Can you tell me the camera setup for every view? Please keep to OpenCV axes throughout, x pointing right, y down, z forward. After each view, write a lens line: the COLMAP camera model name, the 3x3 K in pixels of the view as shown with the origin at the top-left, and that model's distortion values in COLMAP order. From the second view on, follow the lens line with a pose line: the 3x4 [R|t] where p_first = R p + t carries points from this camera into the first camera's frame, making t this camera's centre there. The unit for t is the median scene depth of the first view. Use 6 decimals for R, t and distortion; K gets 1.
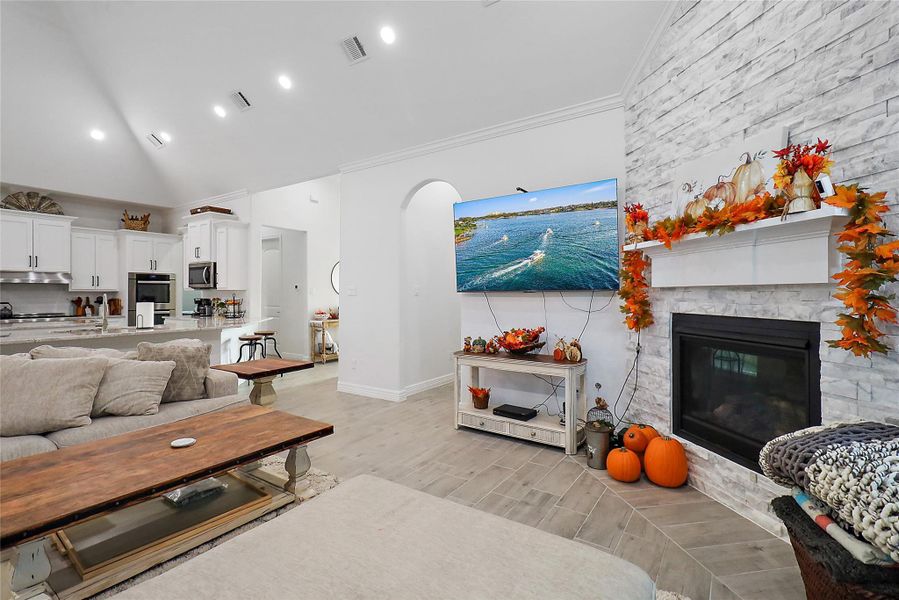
lens RADIAL K [[417.8, 0, 451.5], [0, 417.8, 291.3], [0, 0, 1]] dist [0.018447, 0.000504]
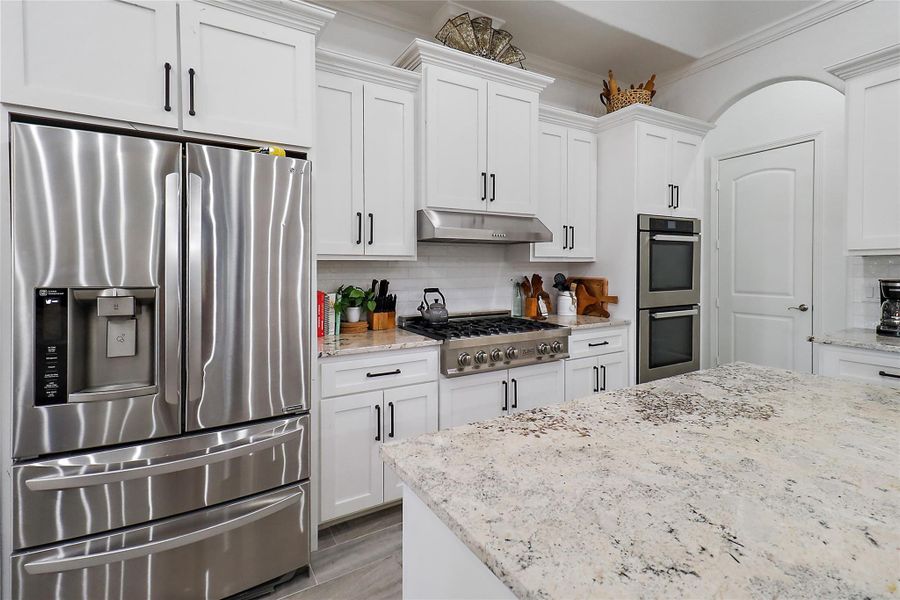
lens RADIAL K [[428.5, 0, 453.2], [0, 428.5, 272.4], [0, 0, 1]] dist [0.012043, 0.000117]
pose [[0.905388, 0.001184, -0.424584, -0.881063], [0.005121, 0.999893, 0.013710, 0.004907], [0.424555, -0.014587, 0.905285, 0.649868]]
